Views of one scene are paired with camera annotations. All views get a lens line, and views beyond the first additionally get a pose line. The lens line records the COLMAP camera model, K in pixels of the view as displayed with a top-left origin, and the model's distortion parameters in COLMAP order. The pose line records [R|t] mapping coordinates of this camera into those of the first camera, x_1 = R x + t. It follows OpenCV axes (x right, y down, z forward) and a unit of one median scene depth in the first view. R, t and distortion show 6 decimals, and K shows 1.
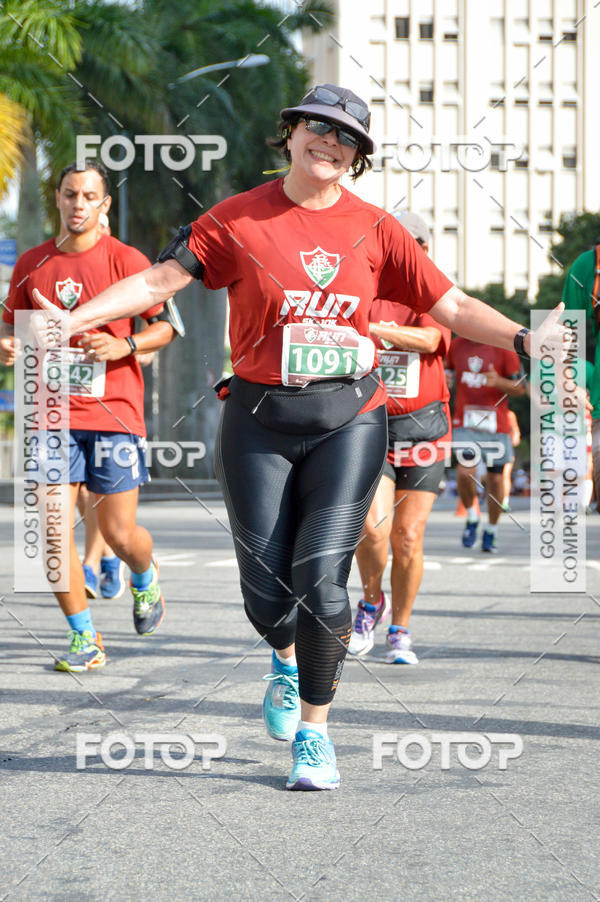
lens RADIAL K [[5372.5, 0, 319.6], [0, 5372.5, 451.0], [0, 0, 1]] dist [0.160741, -6.683728]
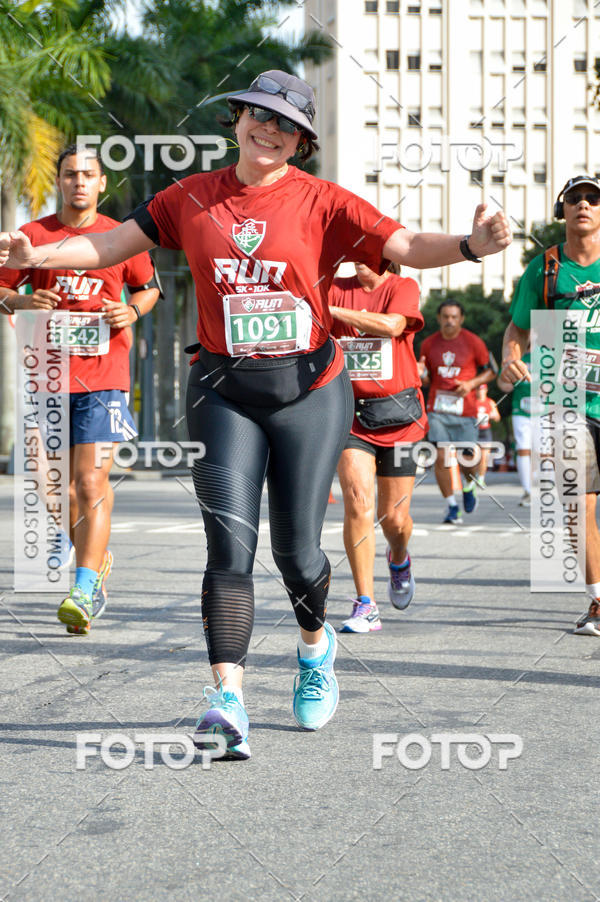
lens RADIAL K [[4841.9, 0, 351.7], [0, 4841.9, 454.2], [0, 0, 1]] dist [0.170783, 5.997448]
pose [[0.999985, -0.002551, 0.004906, 0.001393], [0.002518, 0.999975, 0.006645, -0.002096], [-0.004923, -0.006632, 0.999966, -0.025675]]
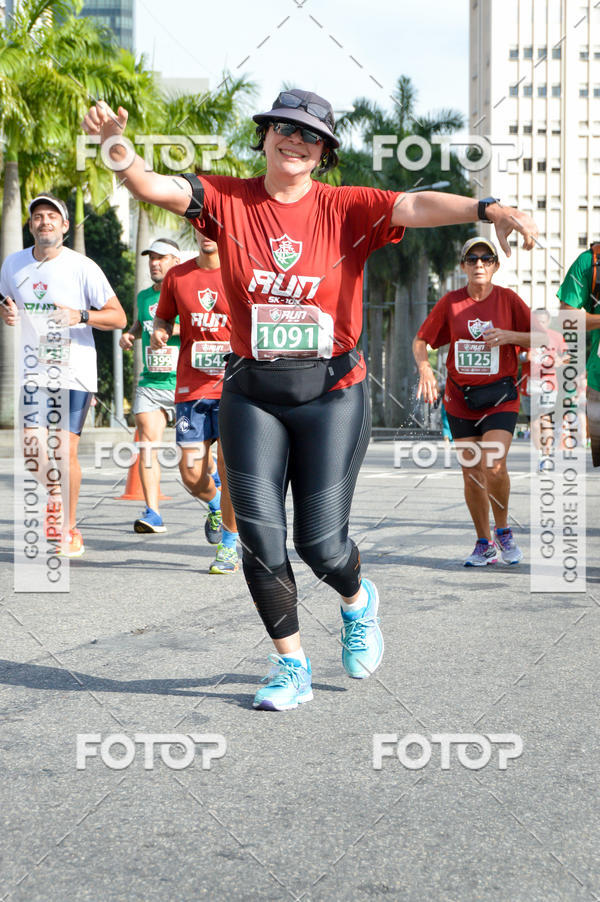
lens RADIAL K [[3395.8, 0, 276.4], [0, 3395.8, 417.2], [0, 0, 1]] dist [0.394839, 0.552494]
pose [[0.998080, -0.001032, -0.061935, 0.002602], [0.001214, 0.999995, 0.002907, -0.001410], [0.061932, -0.002977, 0.998076, -0.090302]]
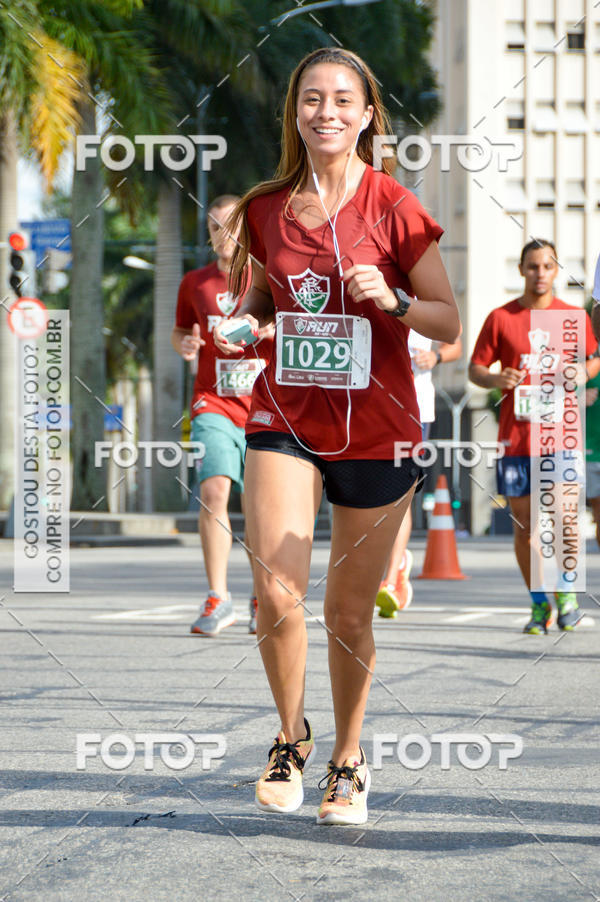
lens RADIAL K [[5914.8, 0, 302.0], [0, 5914.8, 450.7], [0, 0, 1]] dist [-0.012643, 5.667901]
pose [[0.999353, -0.000407, -0.035953, 0.010485], [0.000132, 0.999971, -0.007640, 0.002427], [0.035955, 0.007631, 0.999324, 0.107158]]
